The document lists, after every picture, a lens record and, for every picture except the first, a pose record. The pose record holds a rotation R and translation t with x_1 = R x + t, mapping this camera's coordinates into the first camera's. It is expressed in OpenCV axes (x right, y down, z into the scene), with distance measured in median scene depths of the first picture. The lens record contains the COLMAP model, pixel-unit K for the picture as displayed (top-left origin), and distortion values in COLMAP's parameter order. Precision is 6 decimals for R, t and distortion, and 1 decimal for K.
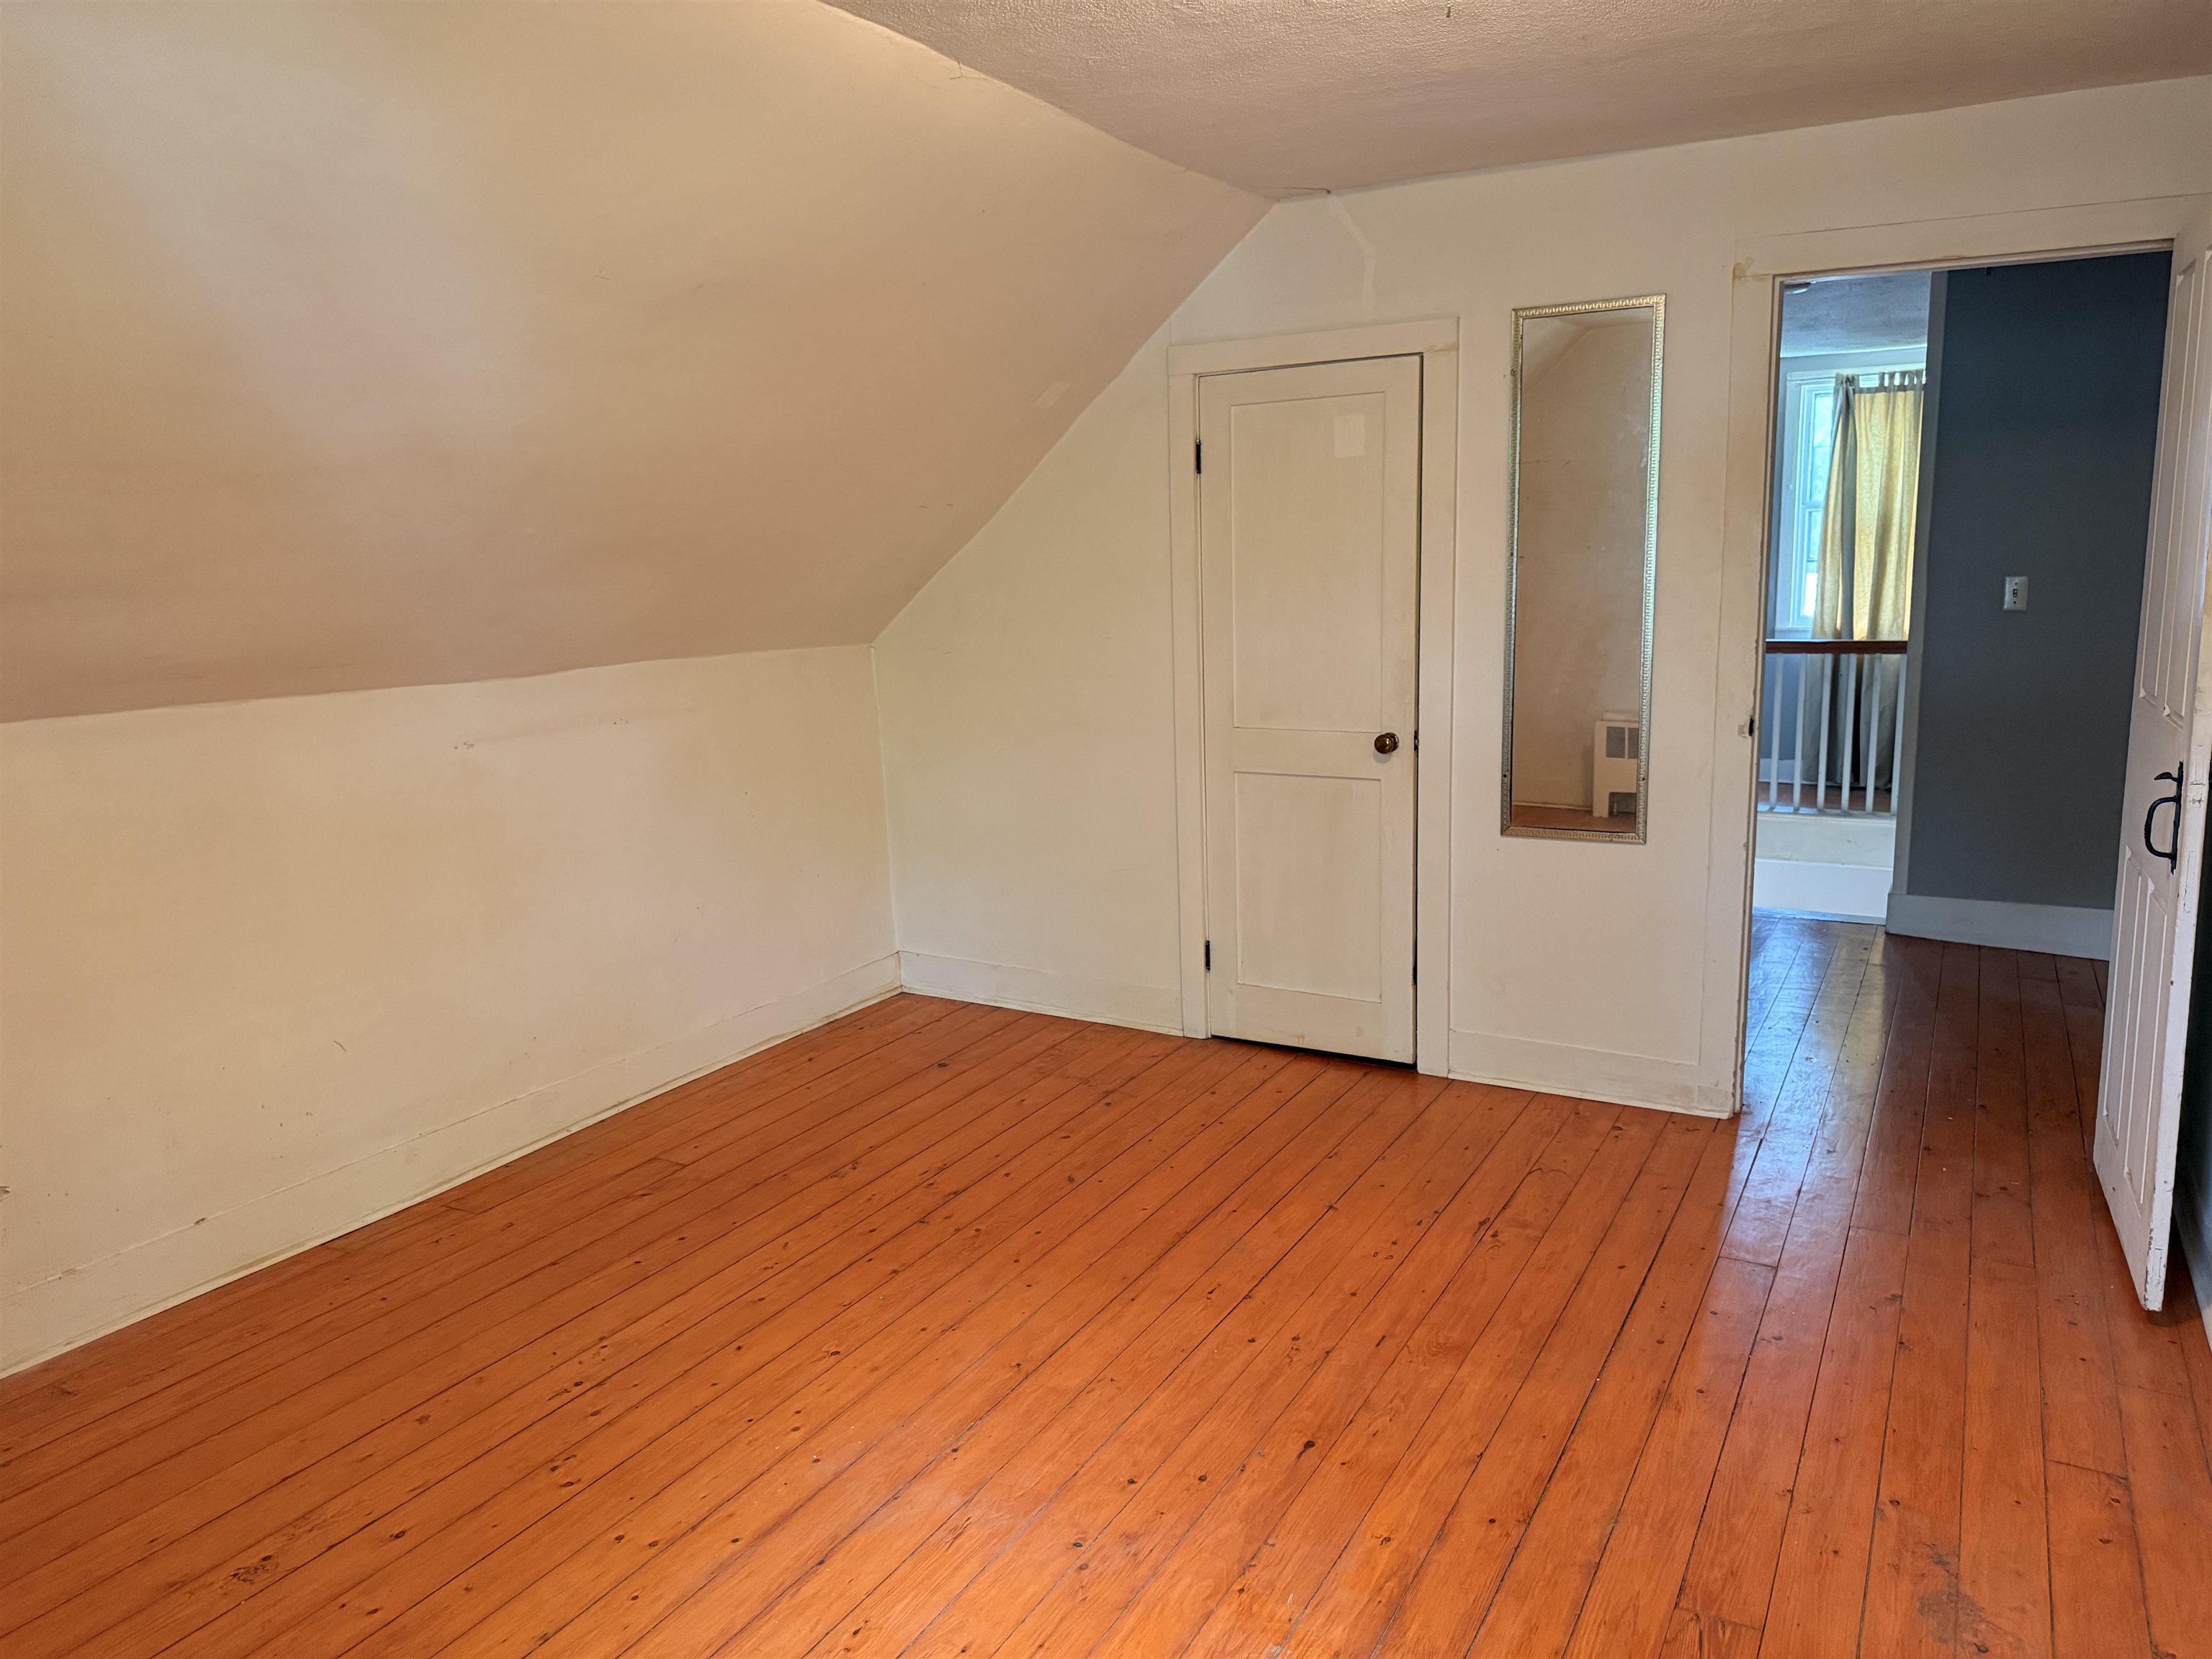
lens RADIAL K [[1569.1, 0, 1101.8], [0, 1569.1, 825.6], [0, 0, 1]] dist [0.034256, -0.031442]
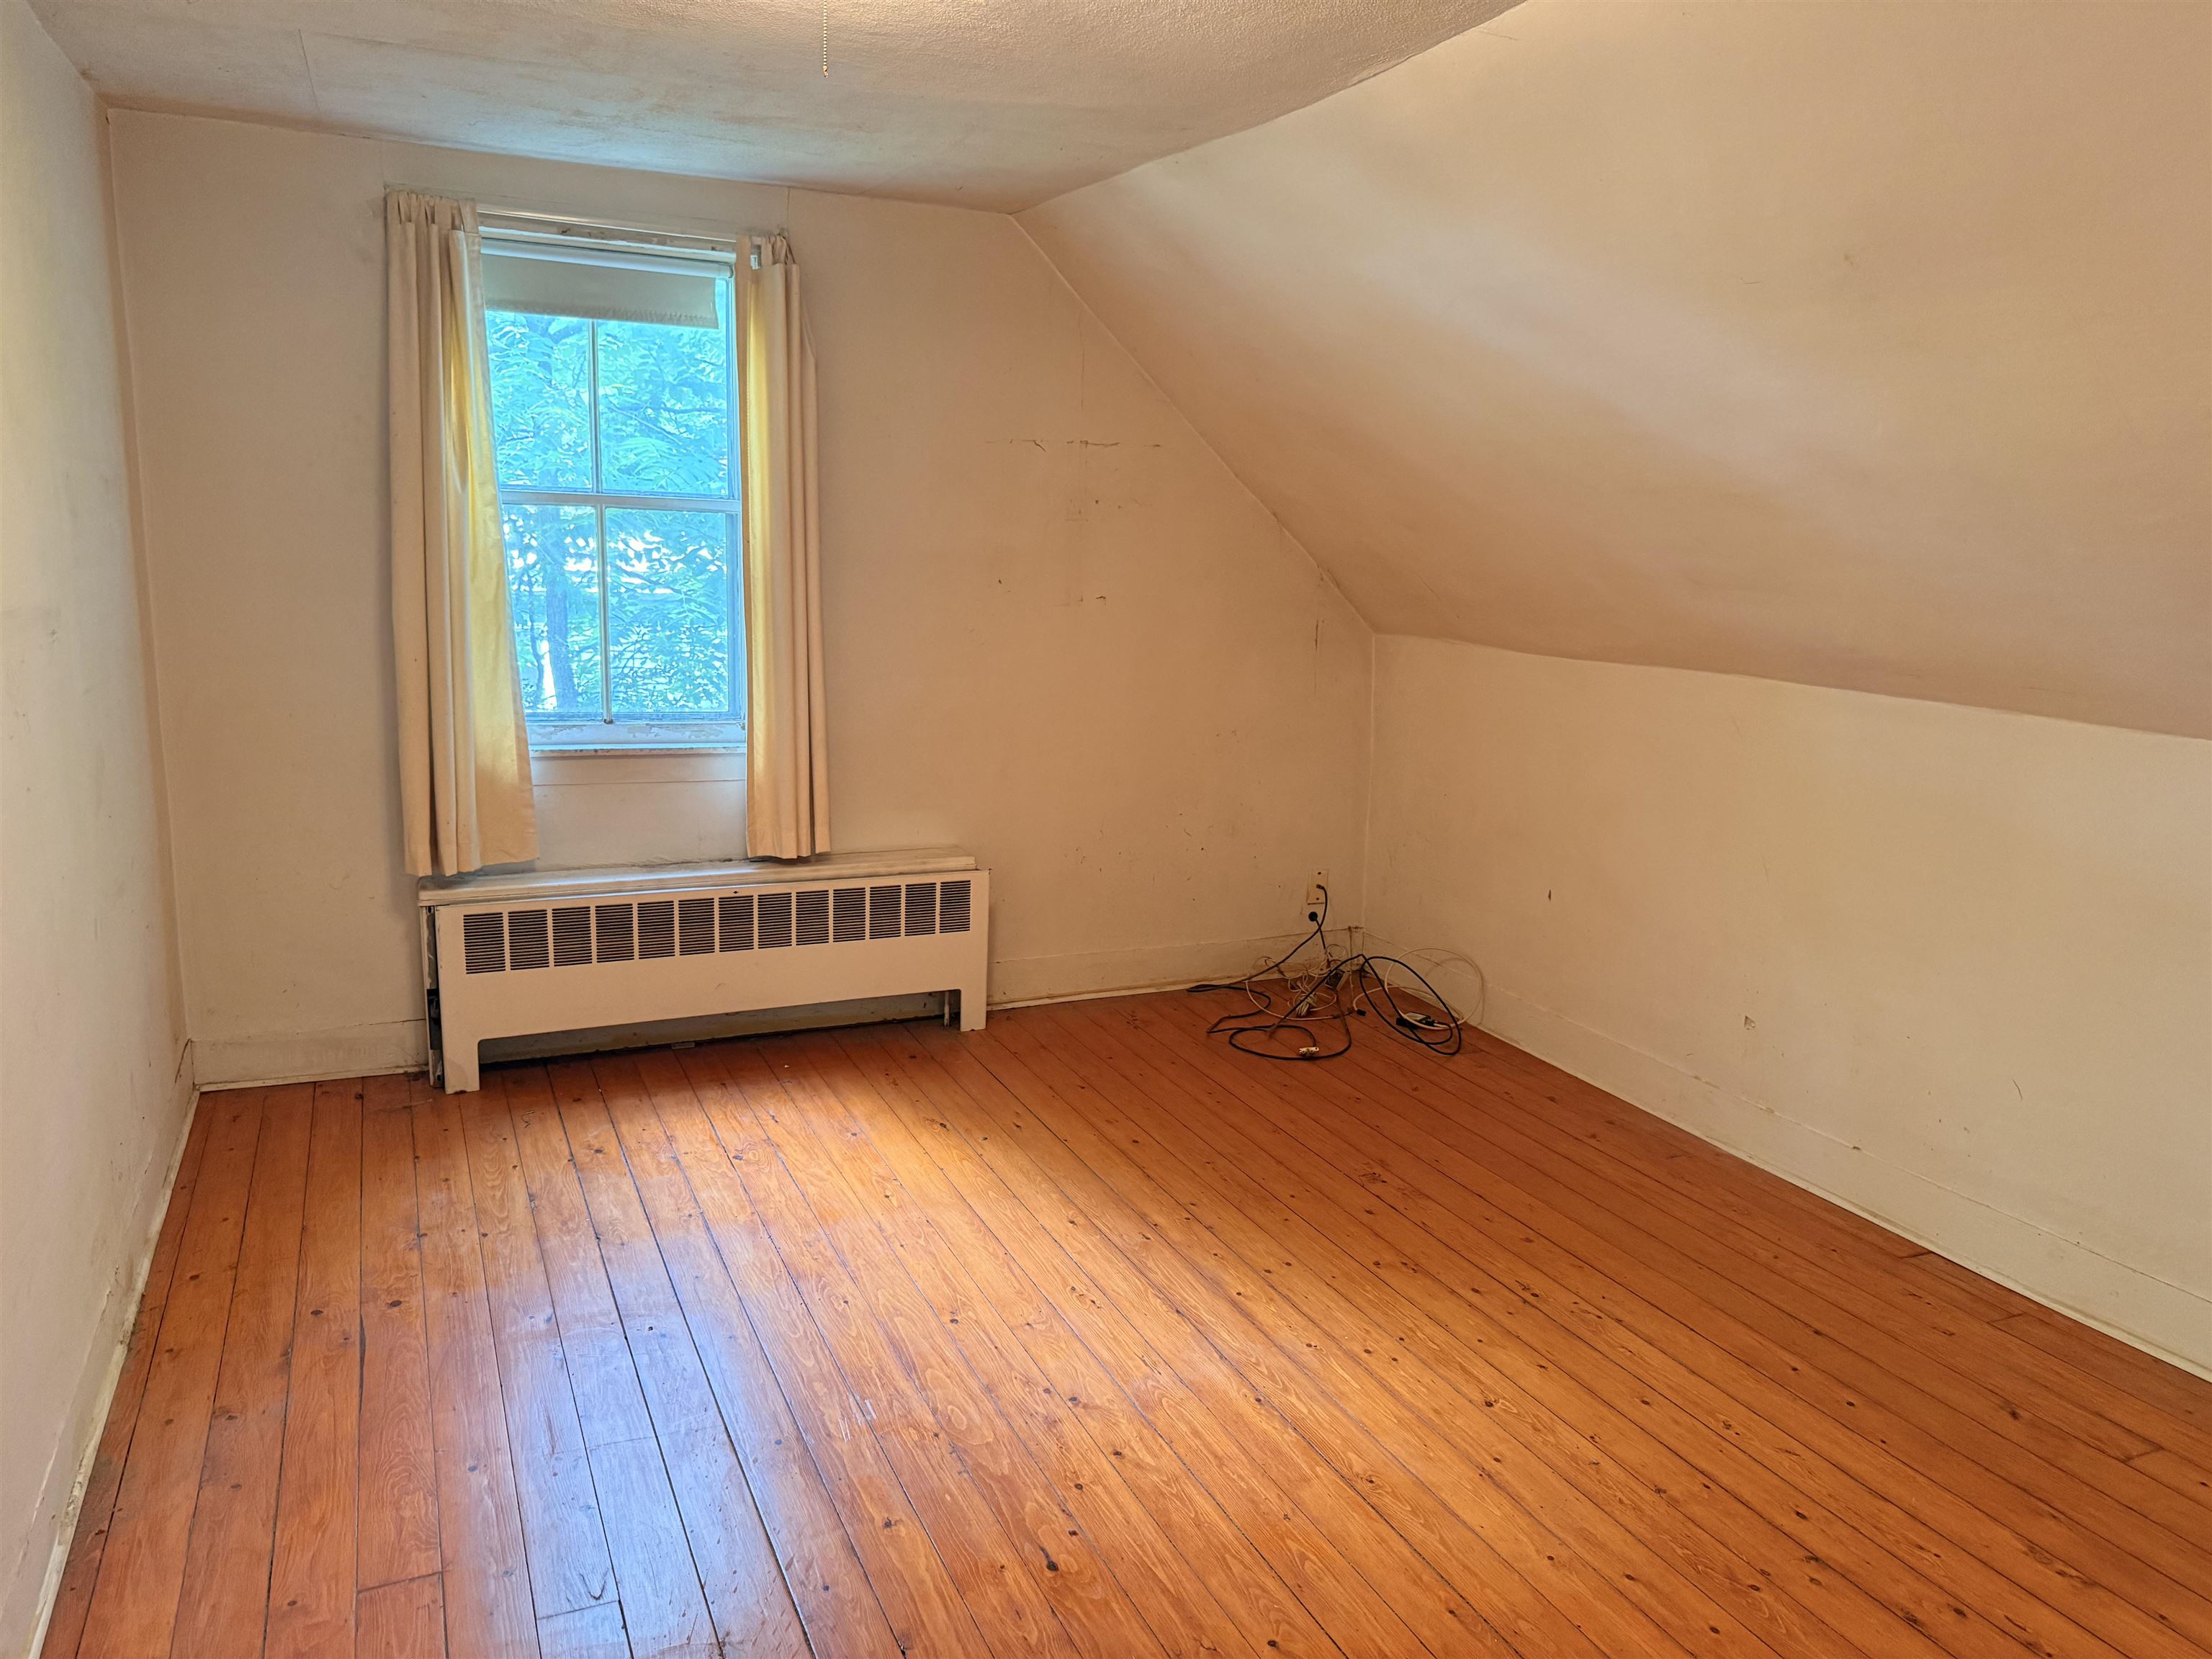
lens RADIAL K [[1569.1, 0, 1101.5], [0, 1569.1, 824.0], [0, 0, 1]] dist [0.034256, -0.031442]
pose [[-0.600371, 0.152021, -0.785139, 0.679466], [-0.153148, 0.941741, 0.299450, -0.251422], [0.784920, 0.300024, -0.542112, 1.241624]]
